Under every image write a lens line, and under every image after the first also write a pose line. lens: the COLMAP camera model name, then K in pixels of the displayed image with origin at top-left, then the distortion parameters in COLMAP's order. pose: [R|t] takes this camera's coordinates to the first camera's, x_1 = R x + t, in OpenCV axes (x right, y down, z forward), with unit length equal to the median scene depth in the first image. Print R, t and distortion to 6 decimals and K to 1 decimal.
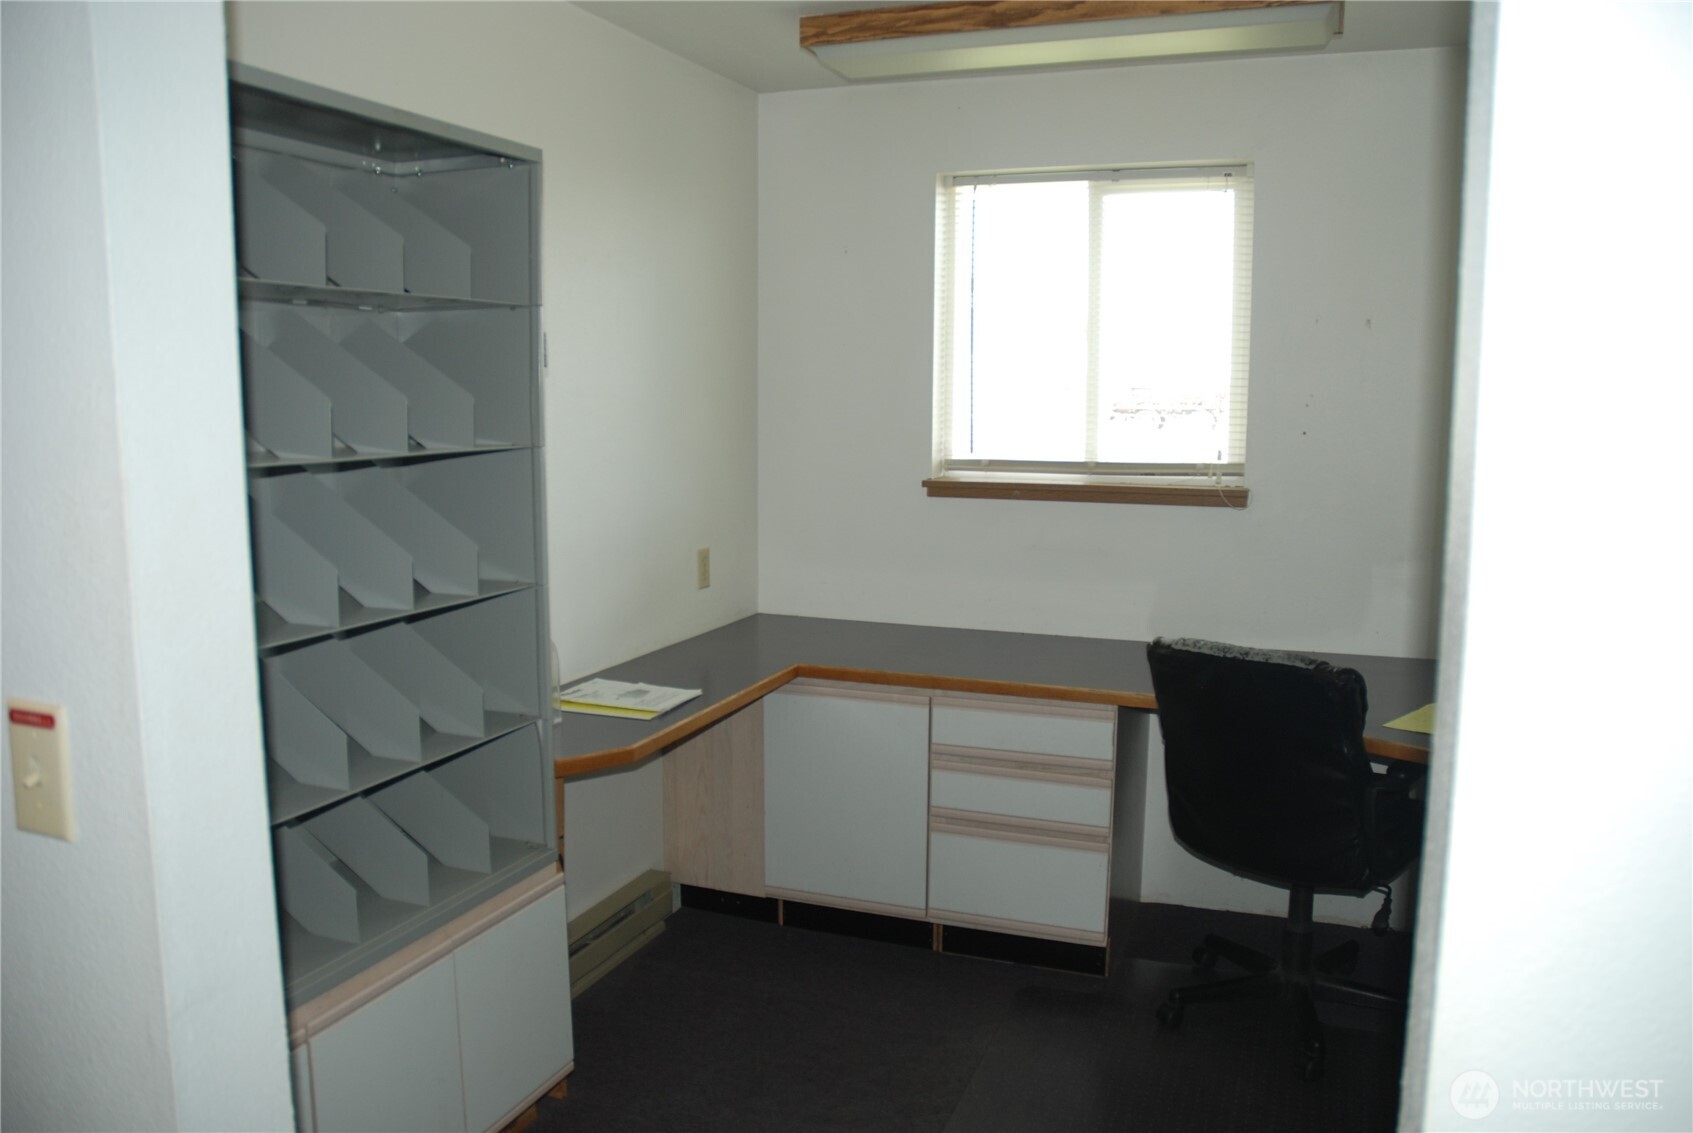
lens RADIAL K [[1368.8, 0, 846.5], [0, 1368.8, 566.5], [0, 0, 1]] dist [-0.001097, -0.000394]
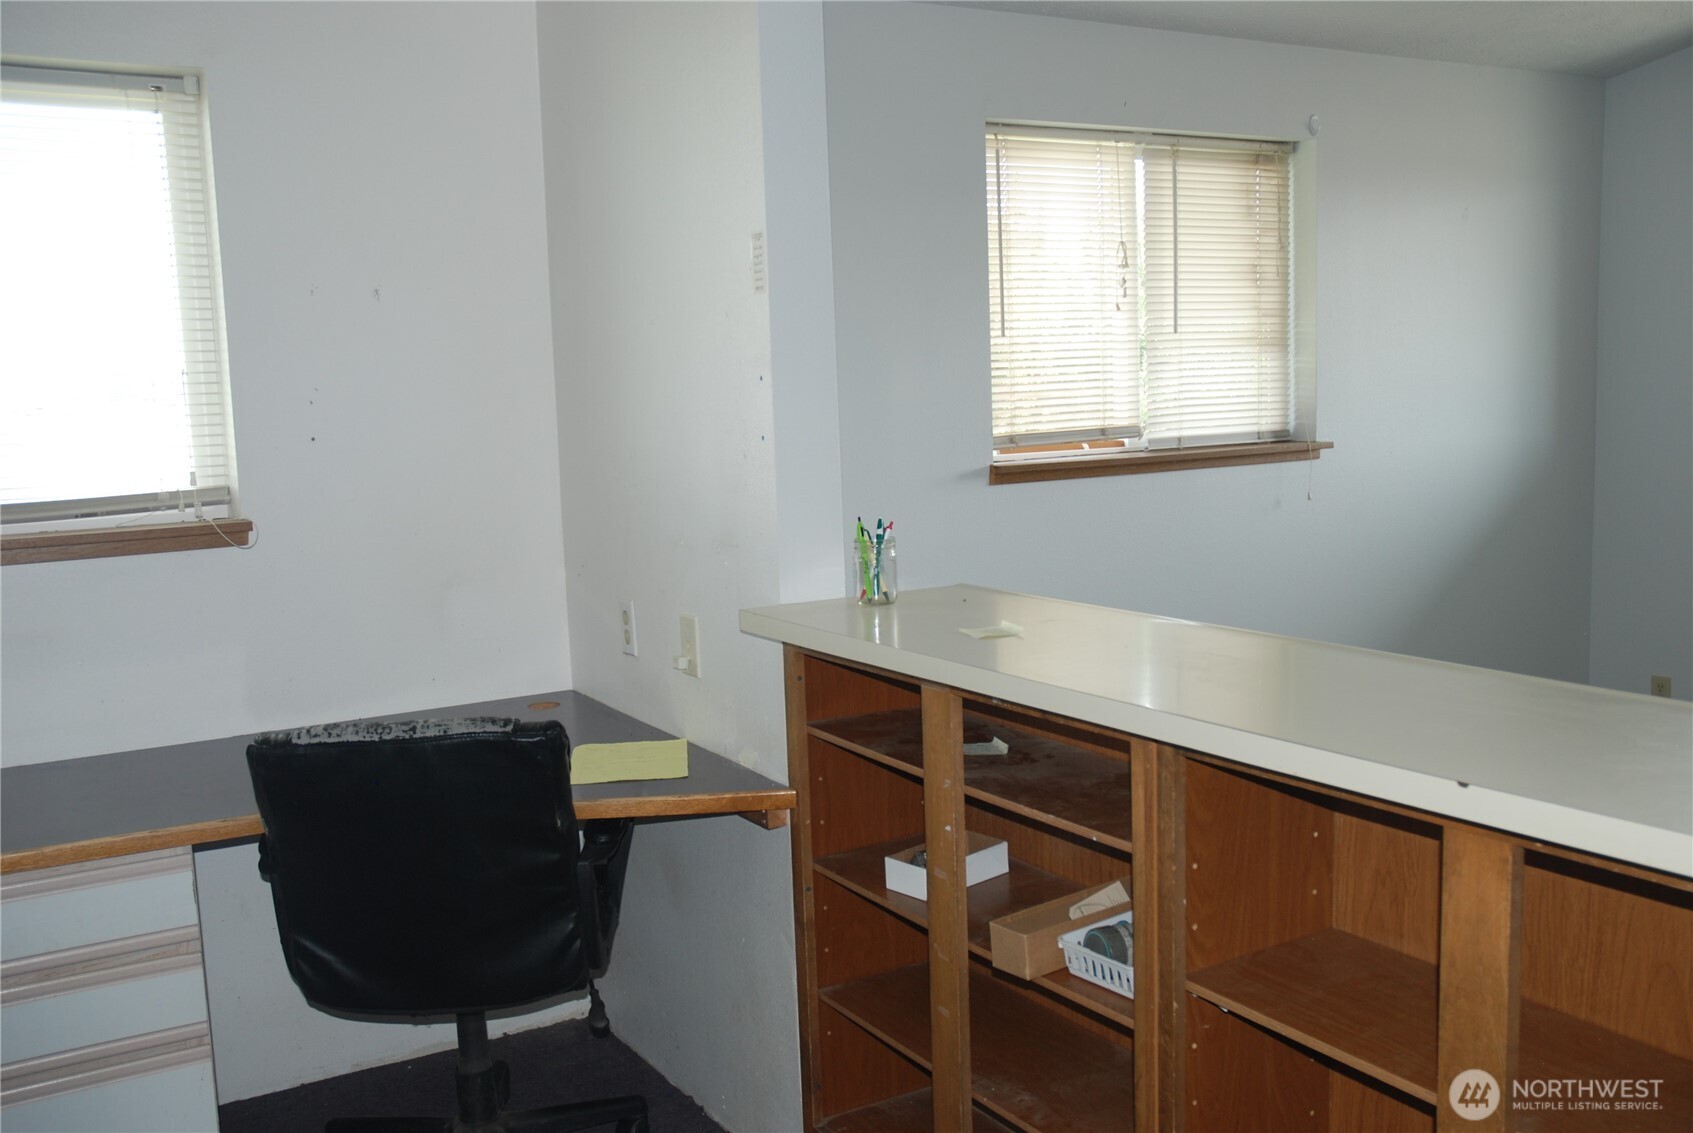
lens RADIAL K [[1668.7, 0, 846.4], [0, 1668.7, 620.6], [0, 0, 1]] dist [-0.020523, -0.006998]
pose [[0.641924, -0.142070, 0.753492, -0.192020], [0.140664, 0.987827, 0.066417, -0.018183], [-0.753755, 0.063354, 0.654094, 0.183899]]
